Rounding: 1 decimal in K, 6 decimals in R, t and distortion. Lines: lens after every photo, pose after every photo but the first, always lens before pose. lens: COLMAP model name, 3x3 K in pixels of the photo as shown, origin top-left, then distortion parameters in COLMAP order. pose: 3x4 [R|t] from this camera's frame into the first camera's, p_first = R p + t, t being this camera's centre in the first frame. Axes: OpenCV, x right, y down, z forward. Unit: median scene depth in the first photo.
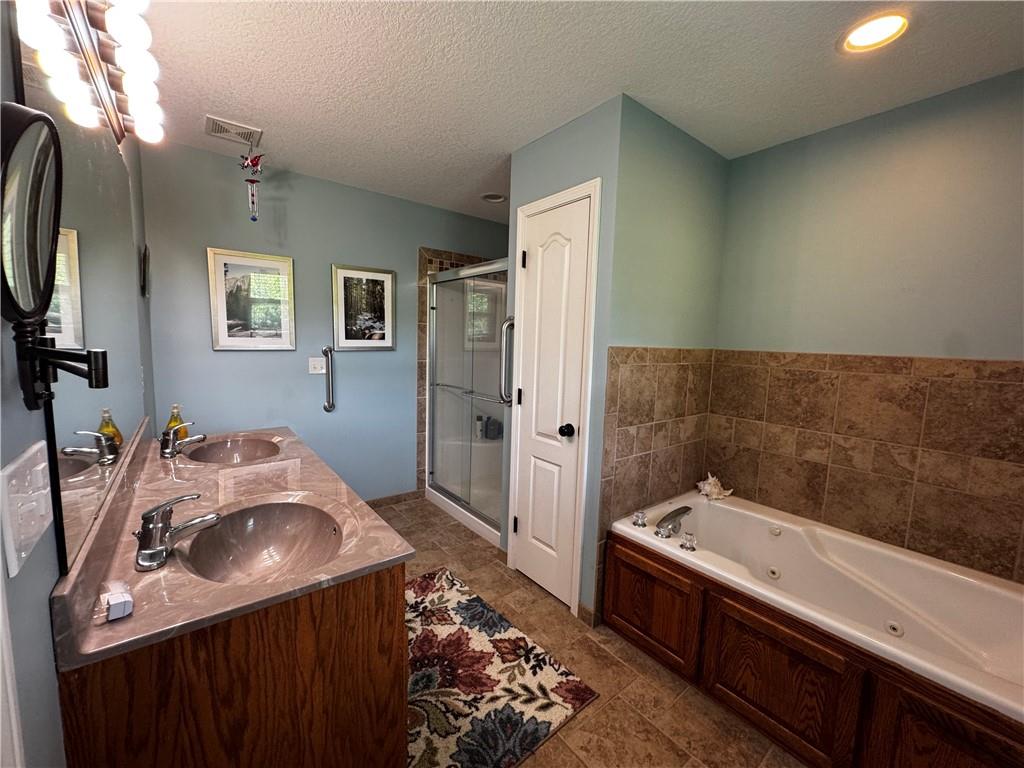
lens RADIAL K [[409.3, 0, 510.9], [0, 409.3, 382.9], [0, 0, 1]] dist [-0.007467, 0.001219]
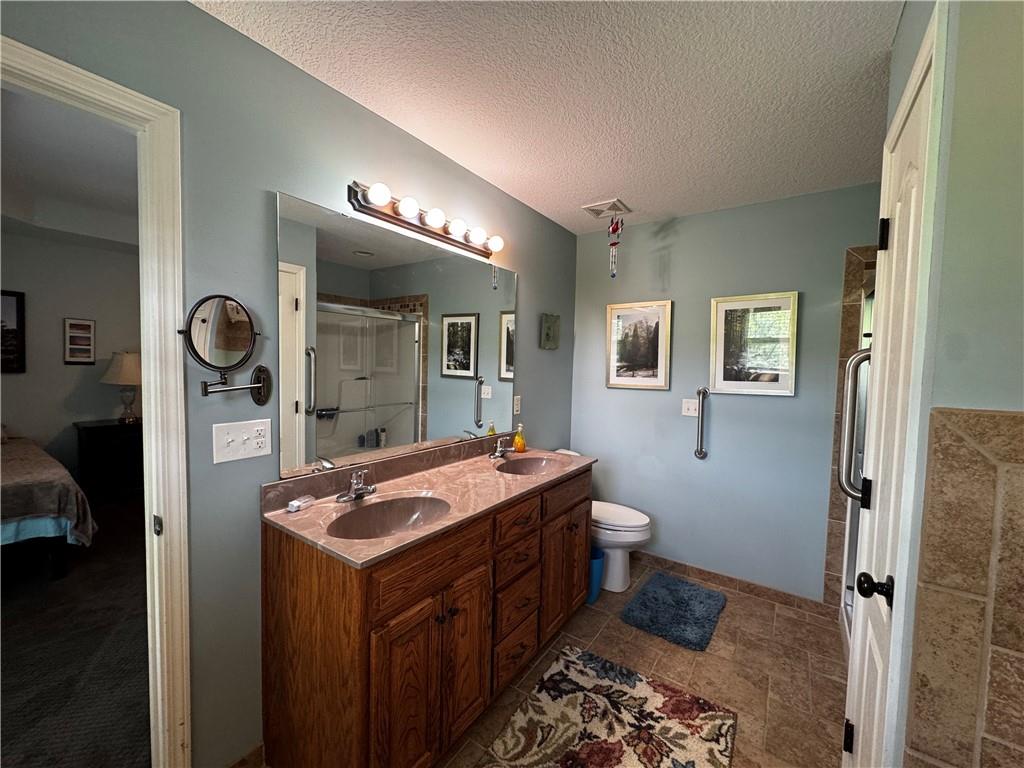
lens RADIAL K [[409.3, 0, 511.5], [0, 409.3, 384.5], [0, 0, 1]] dist [-0.007467, 0.001219]
pose [[0.294917, 0.025673, -0.955178, 0.424984], [-0.115503, 0.993267, -0.008965, -0.054036], [0.948516, 0.112970, 0.295896, 0.444748]]
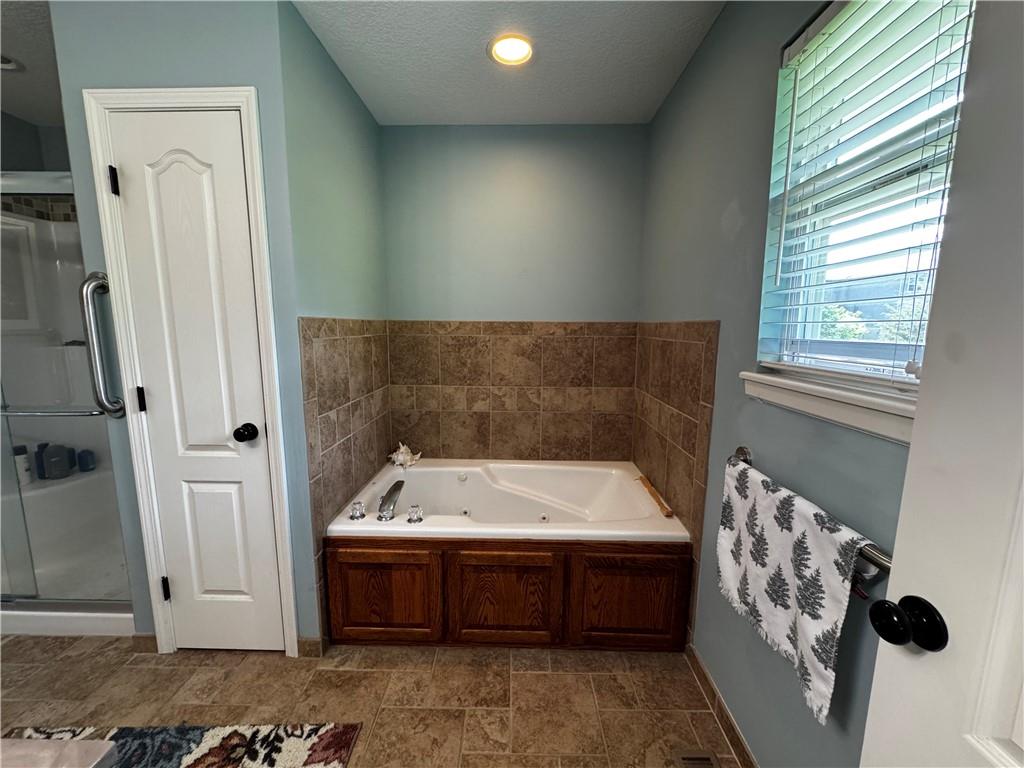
lens RADIAL K [[409.3, 0, 512.3], [0, 409.3, 383.4], [0, 0, 1]] dist [-0.007467, 0.001219]
pose [[0.632504, -0.136064, 0.762512, -0.104281], [0.093155, 0.990667, 0.099504, -0.001130], [-0.768935, 0.008095, 0.639276, 0.149067]]
